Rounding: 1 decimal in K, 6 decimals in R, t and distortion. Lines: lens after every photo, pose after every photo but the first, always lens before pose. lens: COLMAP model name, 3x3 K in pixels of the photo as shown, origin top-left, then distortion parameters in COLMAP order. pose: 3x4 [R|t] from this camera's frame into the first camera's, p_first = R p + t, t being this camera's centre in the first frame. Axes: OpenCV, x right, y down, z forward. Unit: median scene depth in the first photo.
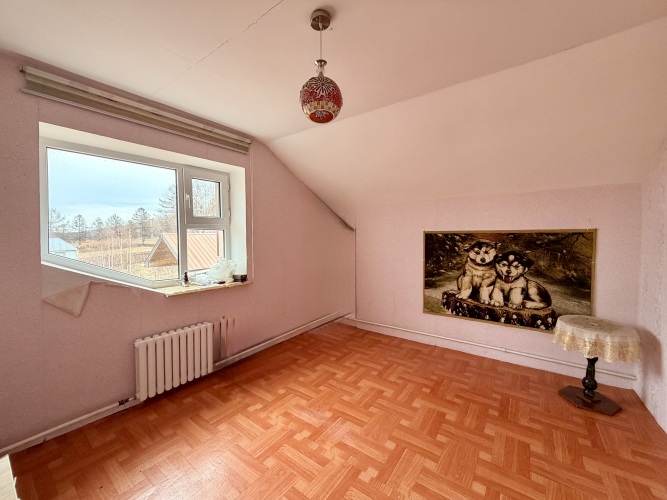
lens RADIAL K [[266.2, 0, 329.7], [0, 266.2, 240.3], [0, 0, 1]] dist [0.000330, -0.000178]
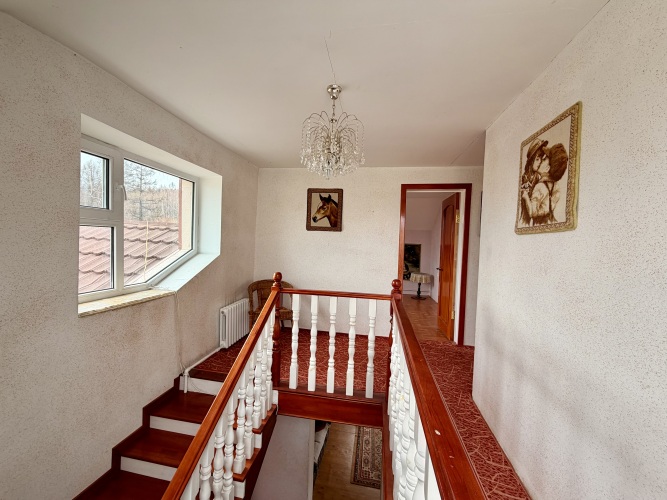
lens RADIAL K [[266.2, 0, 333.2], [0, 266.2, 249.9], [0, 0, 1]] dist [0.000330, -0.000178]
pose [[0.887344, 0.032164, 0.459986, -1.219427], [-0.040183, 0.999163, 0.007651, 0.043566], [-0.459355, -0.025273, 0.887893, -1.165947]]
